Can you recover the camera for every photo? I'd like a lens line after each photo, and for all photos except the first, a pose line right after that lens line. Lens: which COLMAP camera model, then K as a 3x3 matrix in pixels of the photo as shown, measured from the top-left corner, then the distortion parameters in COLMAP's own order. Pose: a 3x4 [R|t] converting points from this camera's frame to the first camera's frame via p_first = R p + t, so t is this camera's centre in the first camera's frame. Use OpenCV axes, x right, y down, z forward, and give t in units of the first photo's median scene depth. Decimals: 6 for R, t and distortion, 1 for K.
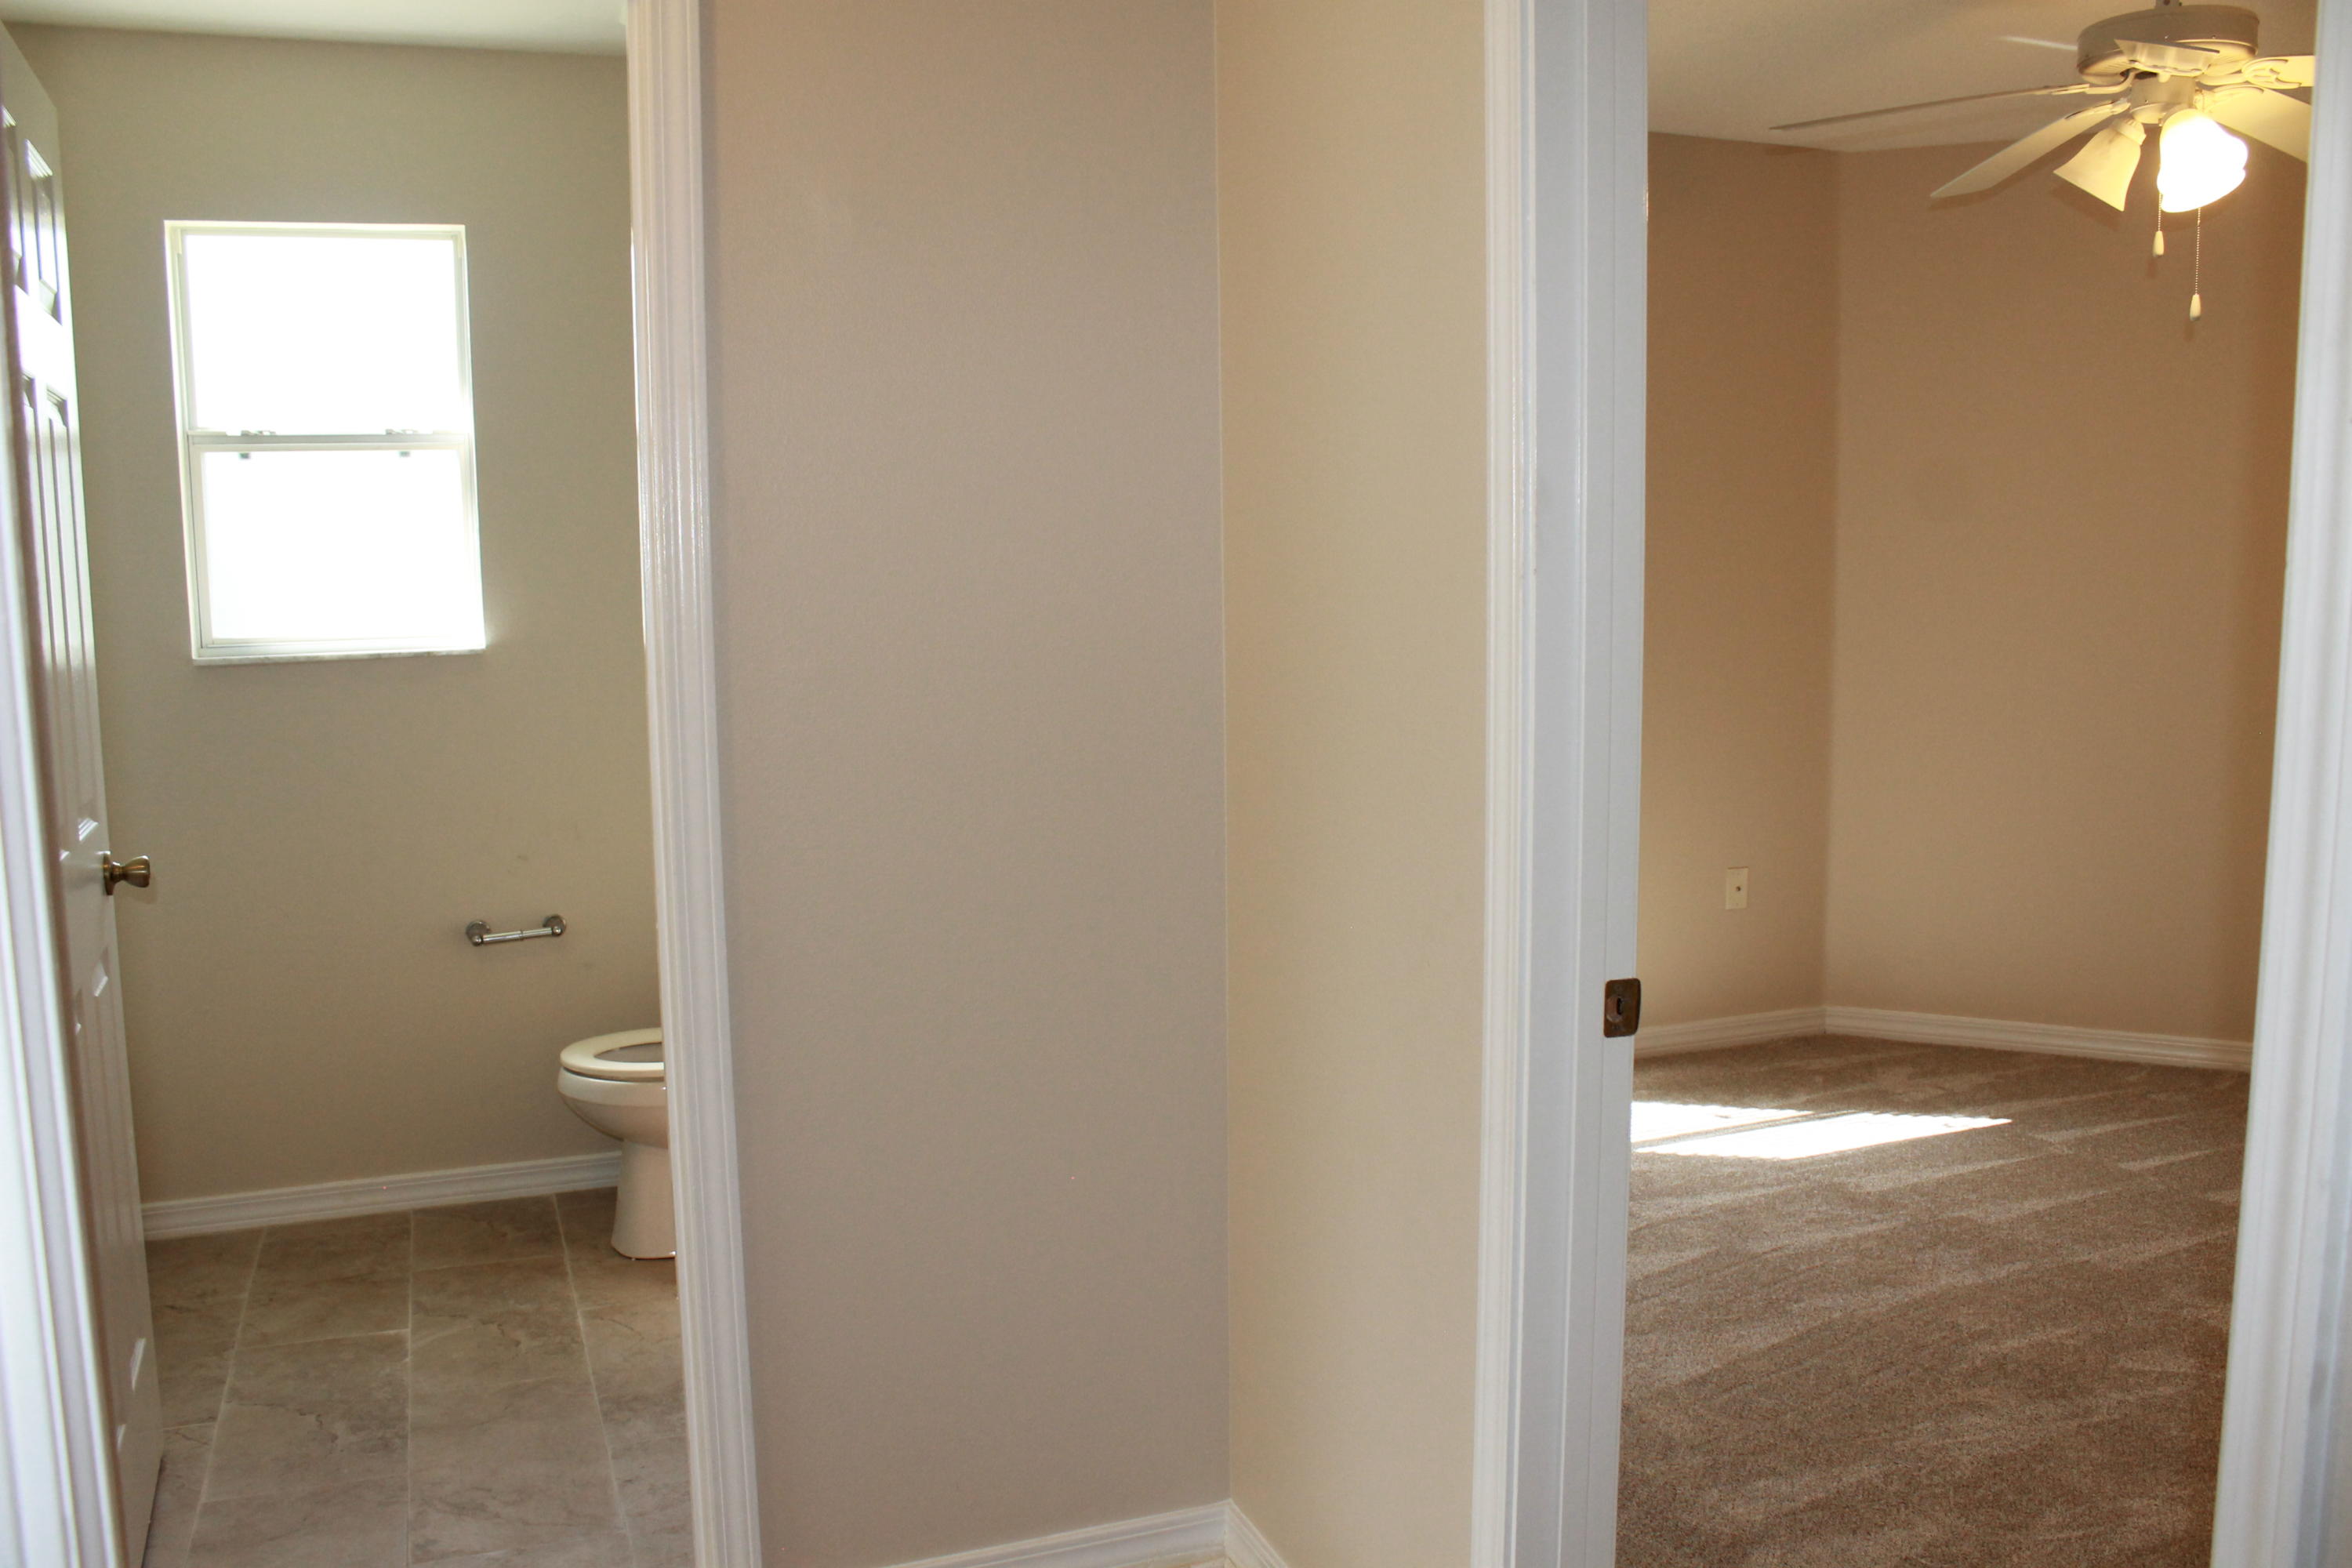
lens RADIAL K [[1973.2, 0, 1191.4], [0, 1973.2, 800.8], [0, 0, 1]] dist [-0.182894, 0.160544]
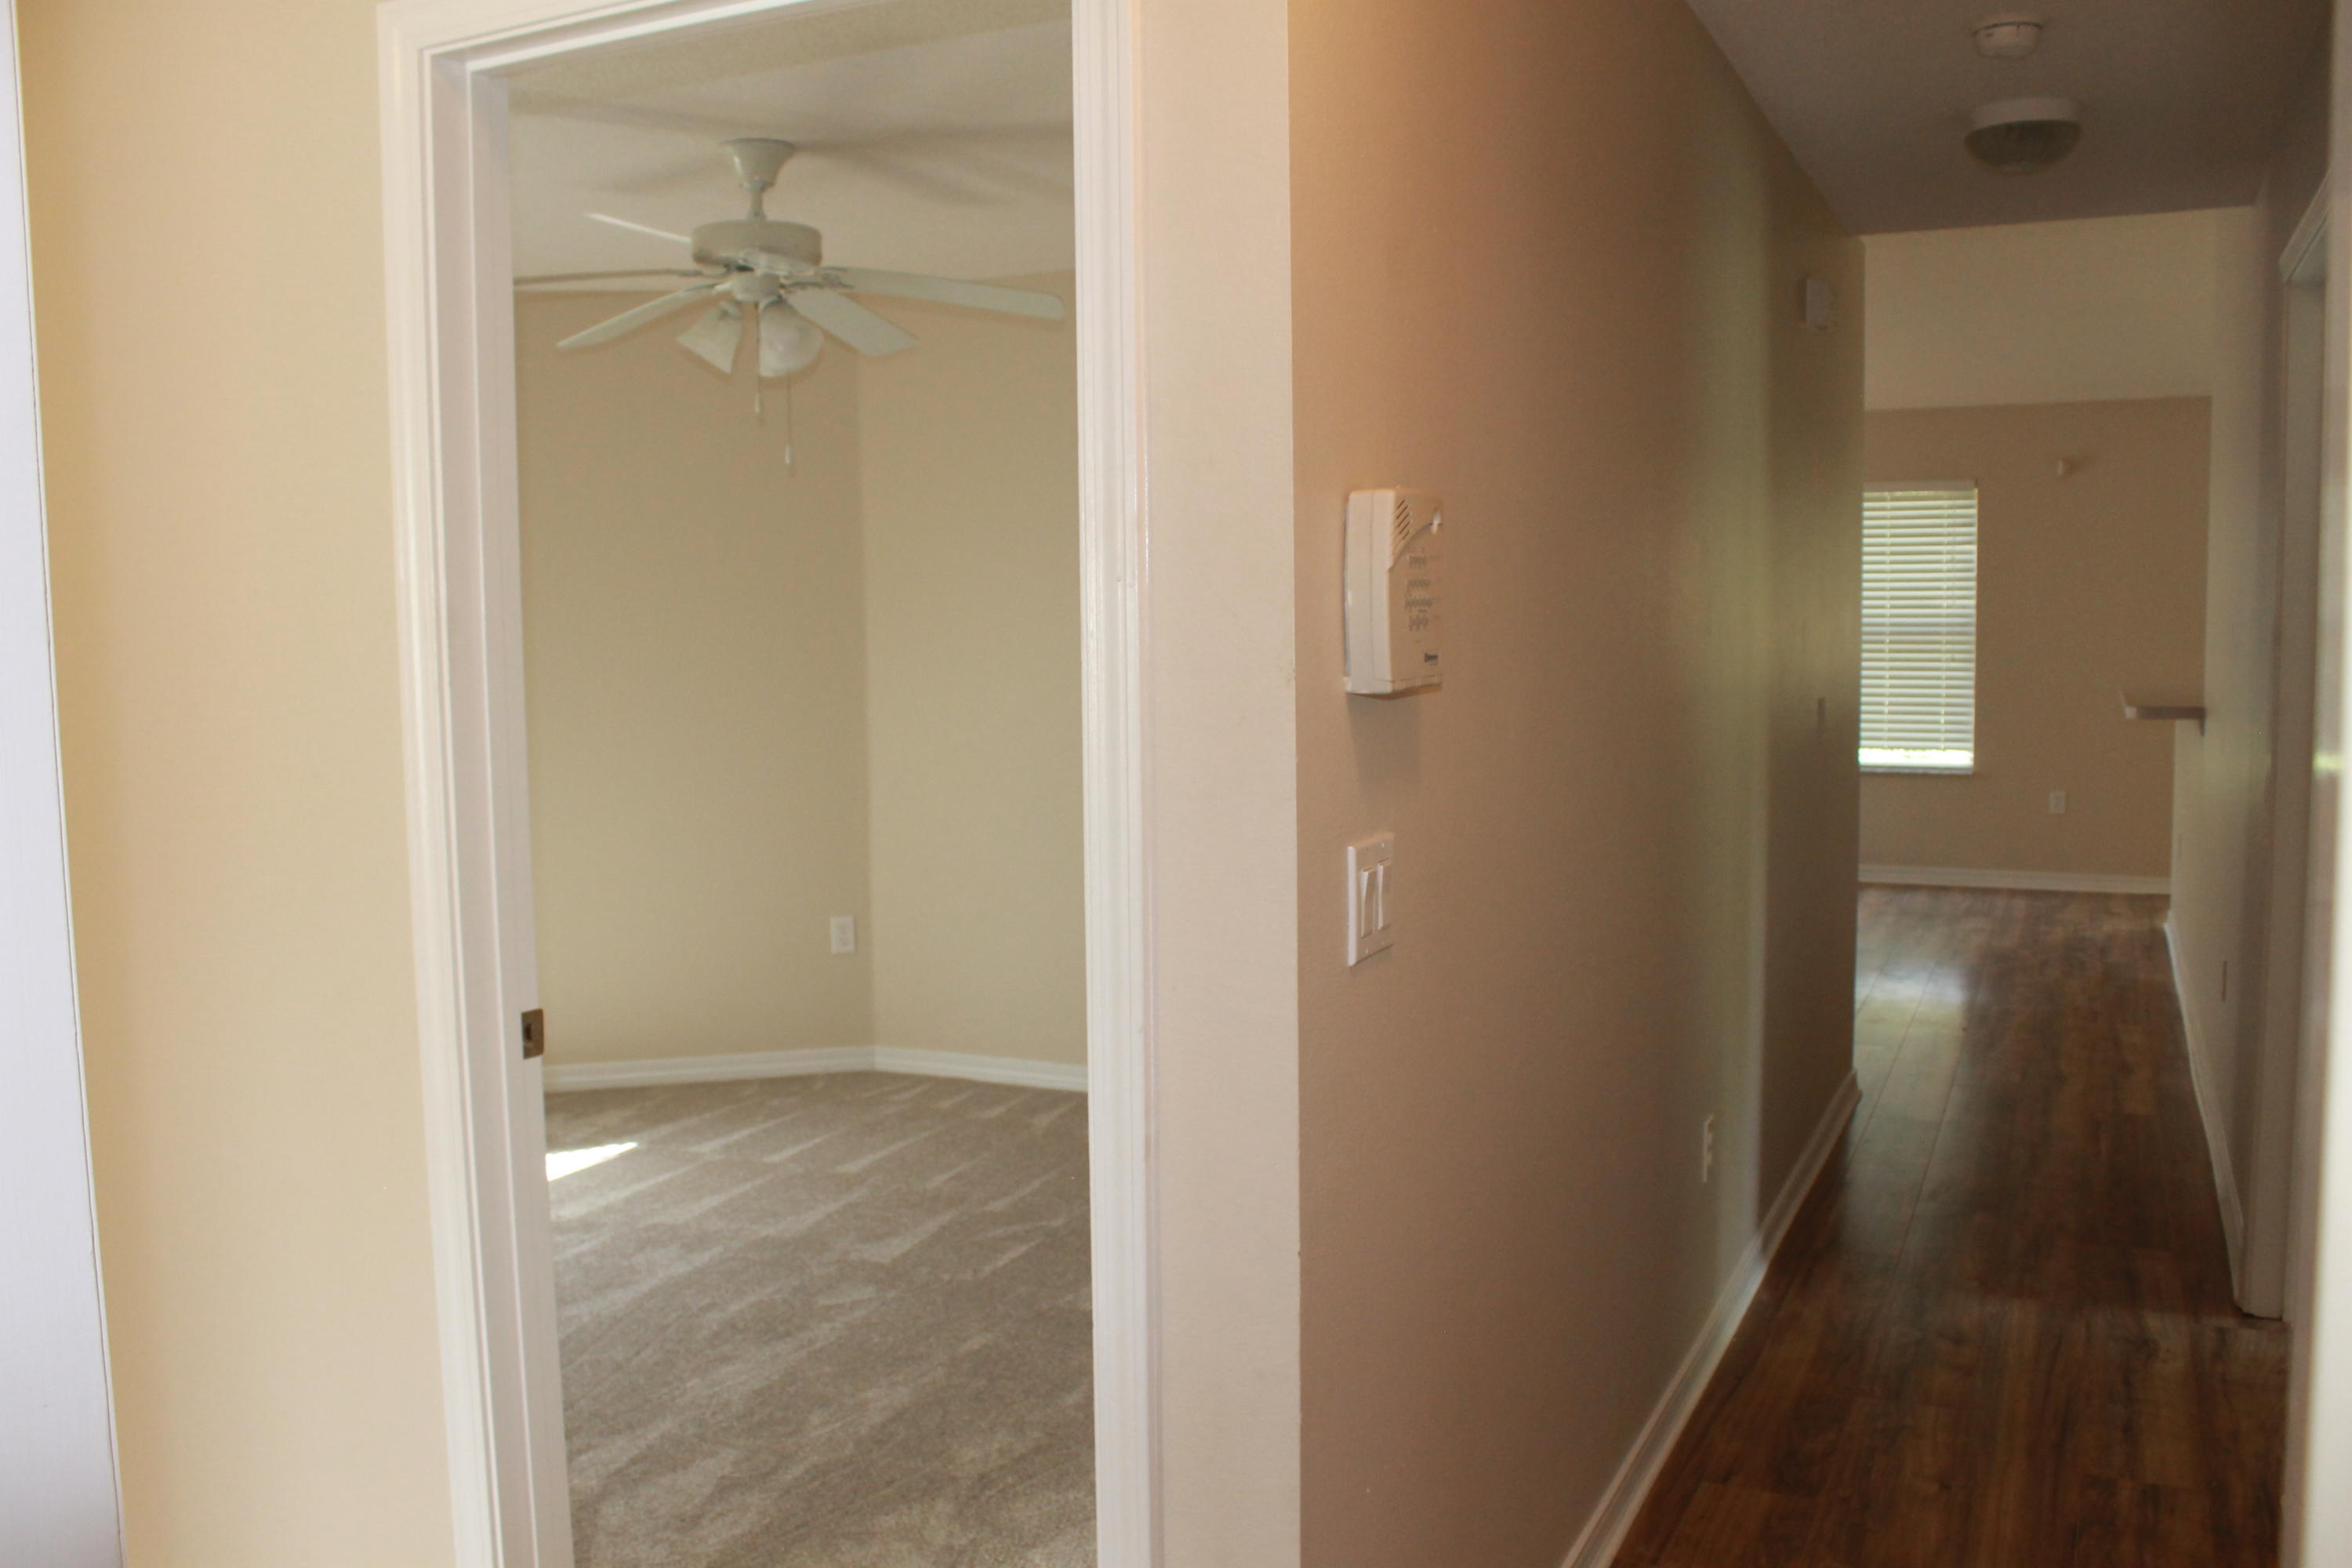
lens RADIAL K [[1973.2, 0, 1191.4], [0, 1973.2, 800.8], [0, 0, 1]] dist [-0.182894, 0.160544]
pose [[0.722309, -0.066902, 0.688327, -0.173044], [0.099533, 0.995004, -0.007737, 0.005499], [-0.684371, 0.074100, 0.725359, -0.102661]]
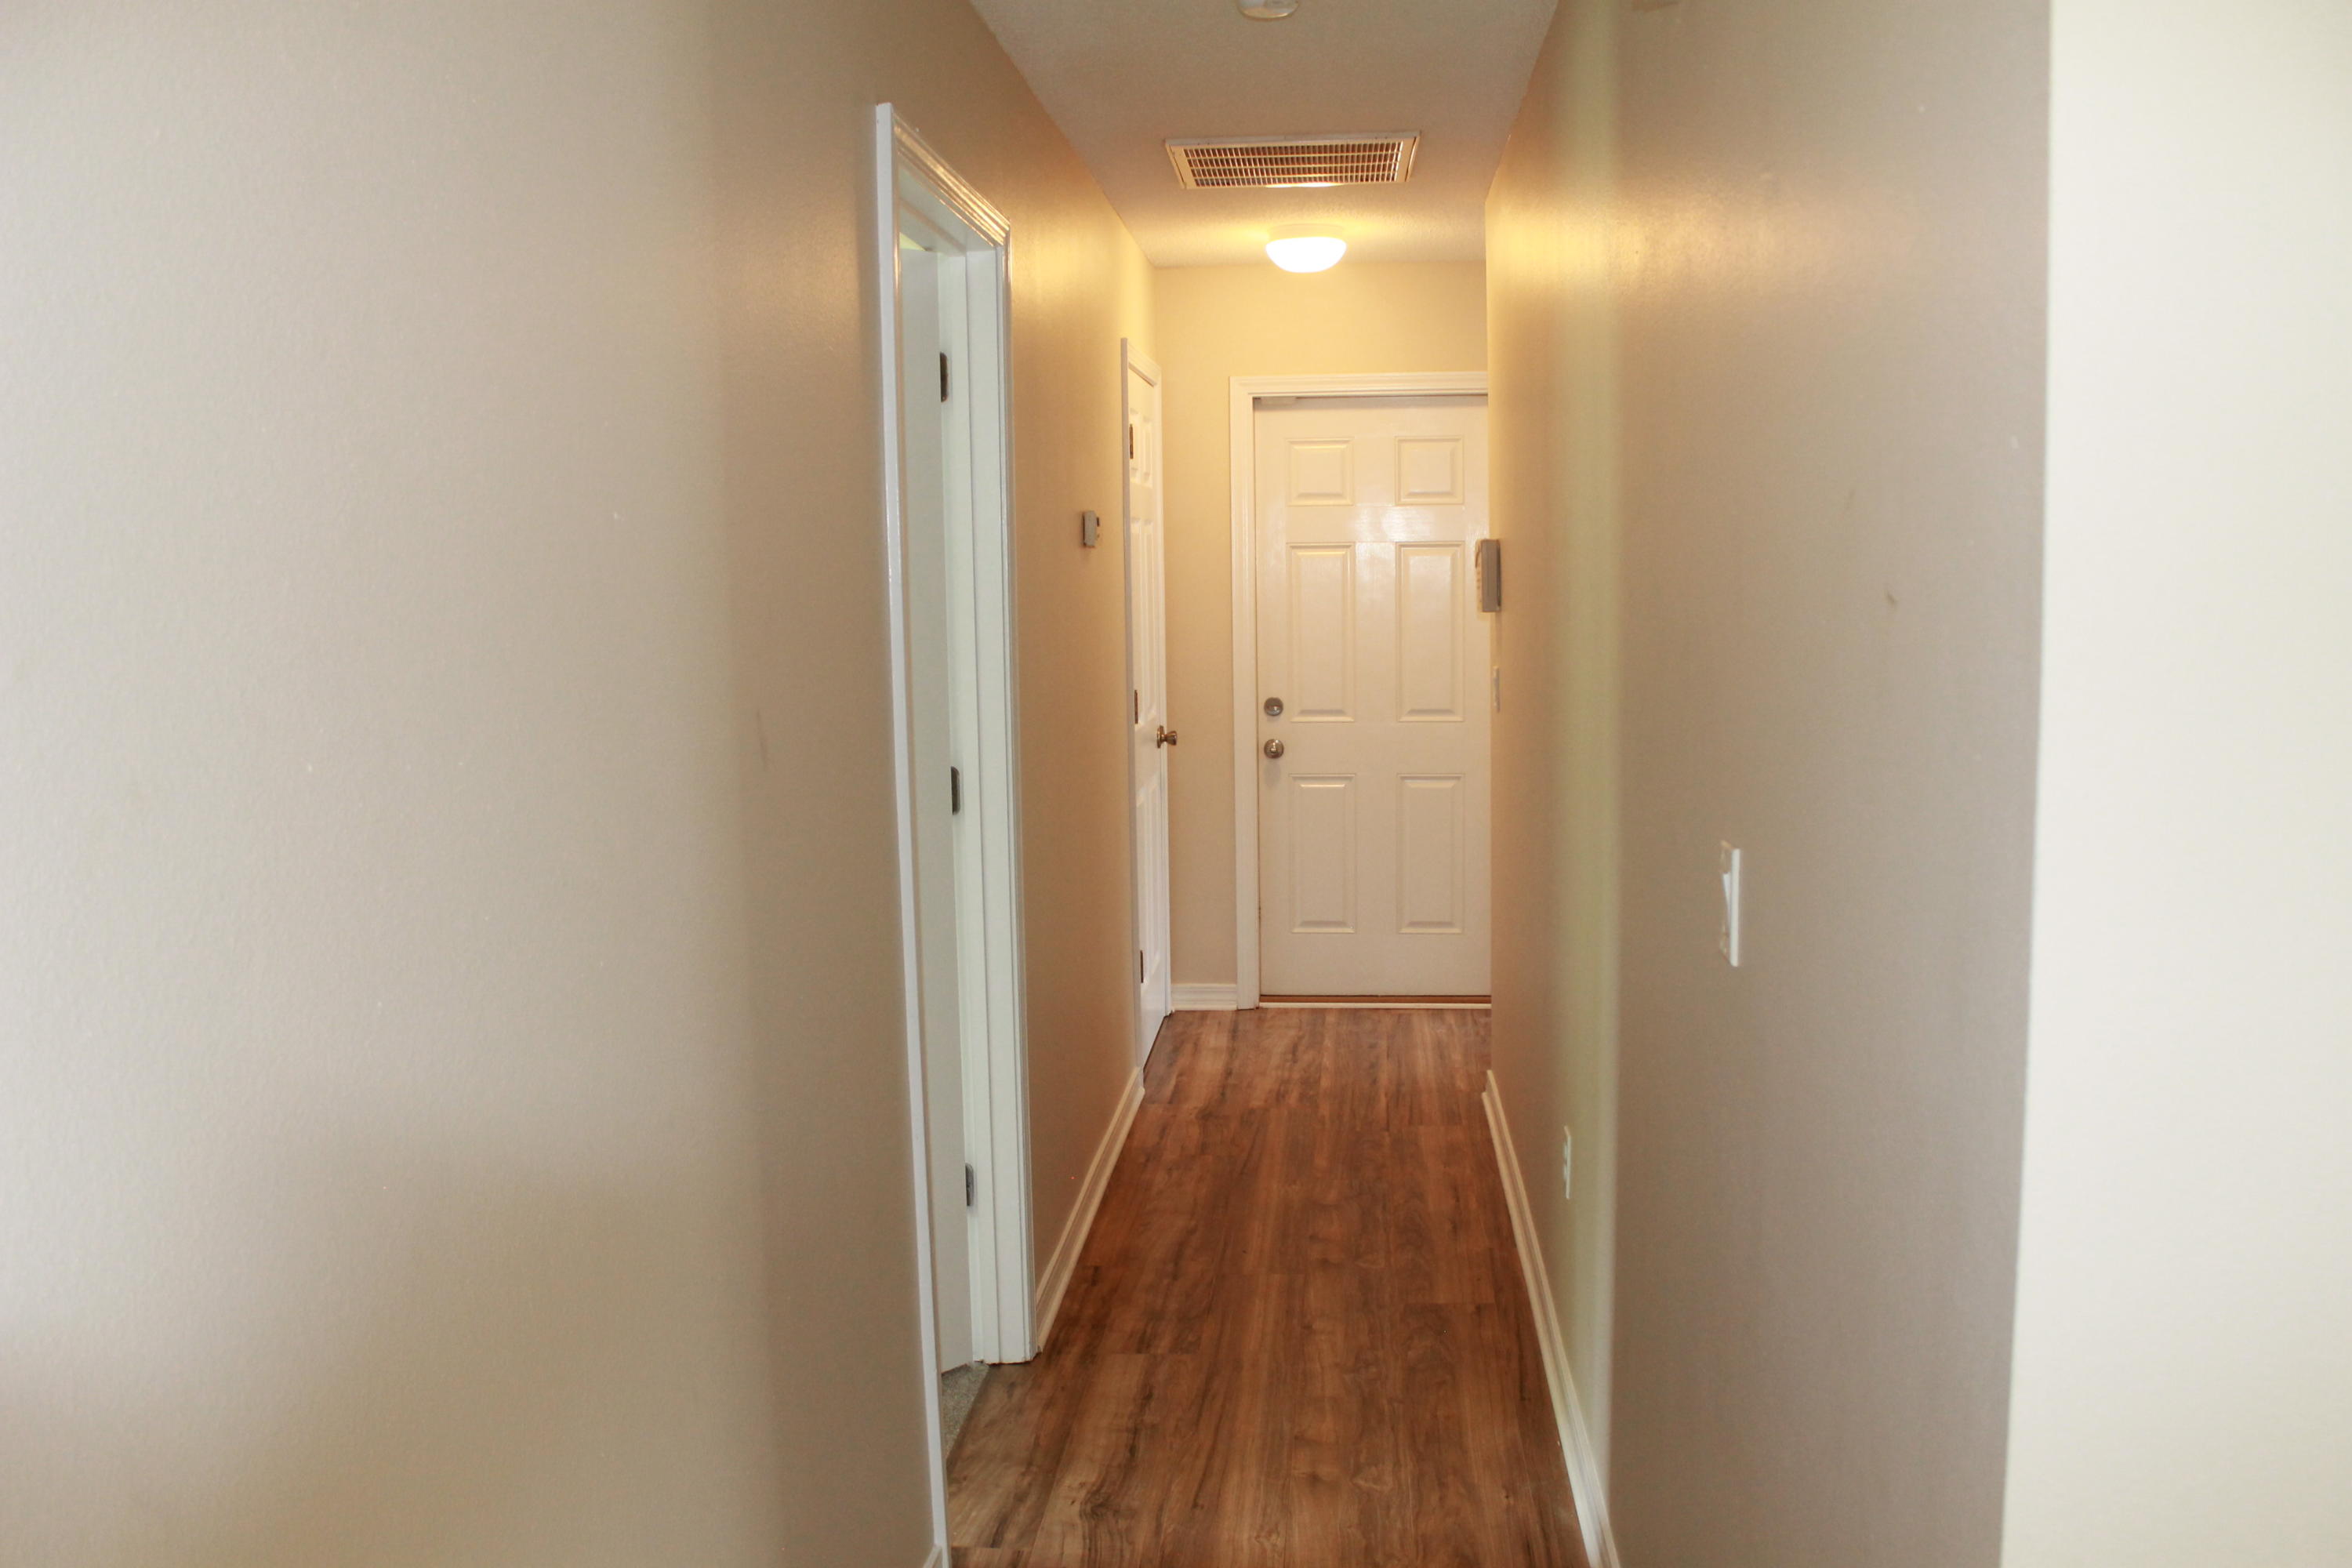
lens RADIAL K [[1973.2, 0, 1191.4], [0, 1973.2, 800.8], [0, 0, 1]] dist [-0.182894, 0.160544]
pose [[-0.432621, 0.122989, -0.893148, 1.807300], [-0.098389, 0.978295, 0.182371, -0.142834], [0.896191, 0.166773, -0.411130, 0.735894]]
